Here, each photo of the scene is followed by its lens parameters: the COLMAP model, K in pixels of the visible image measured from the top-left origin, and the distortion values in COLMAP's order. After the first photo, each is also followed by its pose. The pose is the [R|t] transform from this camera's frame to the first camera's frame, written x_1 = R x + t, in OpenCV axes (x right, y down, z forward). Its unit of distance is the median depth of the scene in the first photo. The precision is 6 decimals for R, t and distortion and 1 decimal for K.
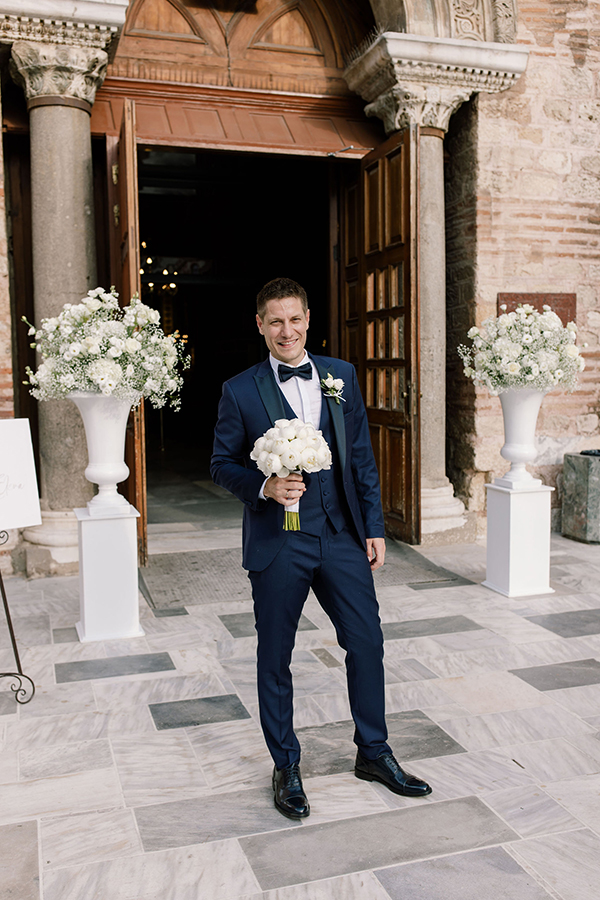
lens RADIAL K [[842.8, 0, 301.3], [0, 842.8, 454.4], [0, 0, 1]] dist [-0.012751, 0.000000]
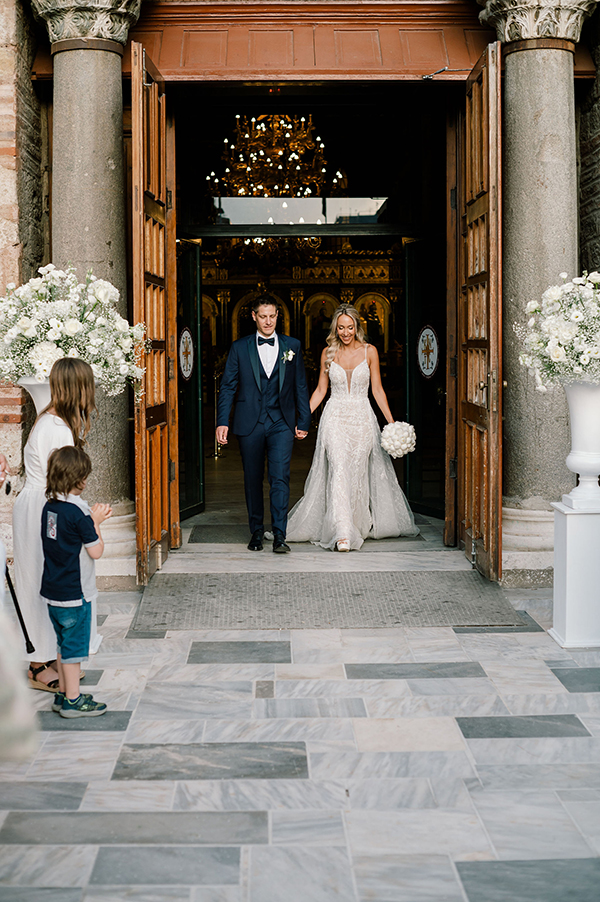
lens RADIAL K [[1277.6, 0, 298.9], [0, 1277.6, 449.6], [0, 0, 1]] dist [-0.124131, 0.000000]
pose [[0.958558, 0.025985, -0.283710, 0.337662], [-0.031007, 0.999432, -0.013224, 0.010125], [0.283205, 0.021473, 0.958819, -0.191378]]
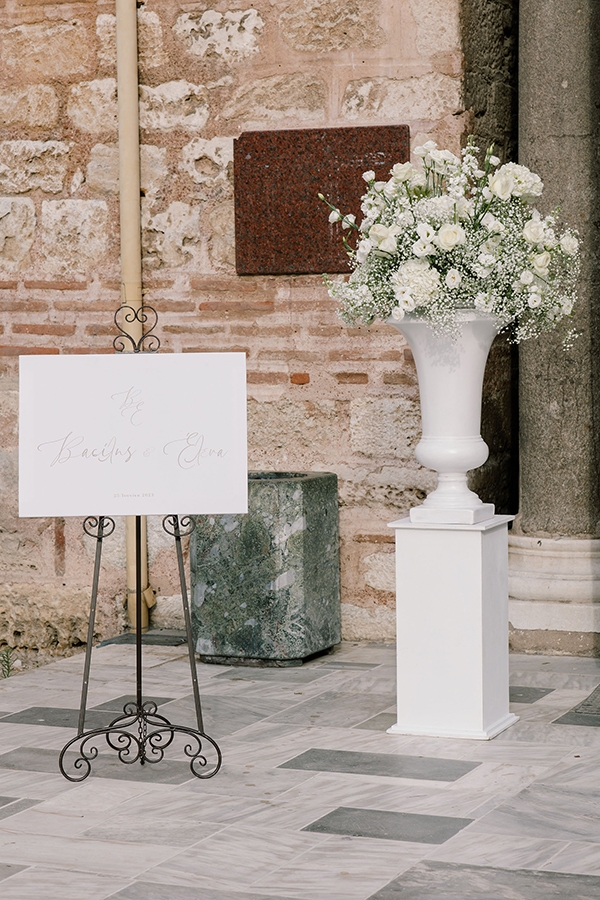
lens RADIAL K [[2135.2, 0, 300.0], [0, 2135.2, 448.6], [0, 0, 1]] dist [0.016579, 0.000000]
pose [[0.751933, 0.047958, -0.657493, 0.574278], [-0.060994, 0.998133, 0.003050, 0.017893], [0.656412, 0.037810, 0.753455, -0.162974]]
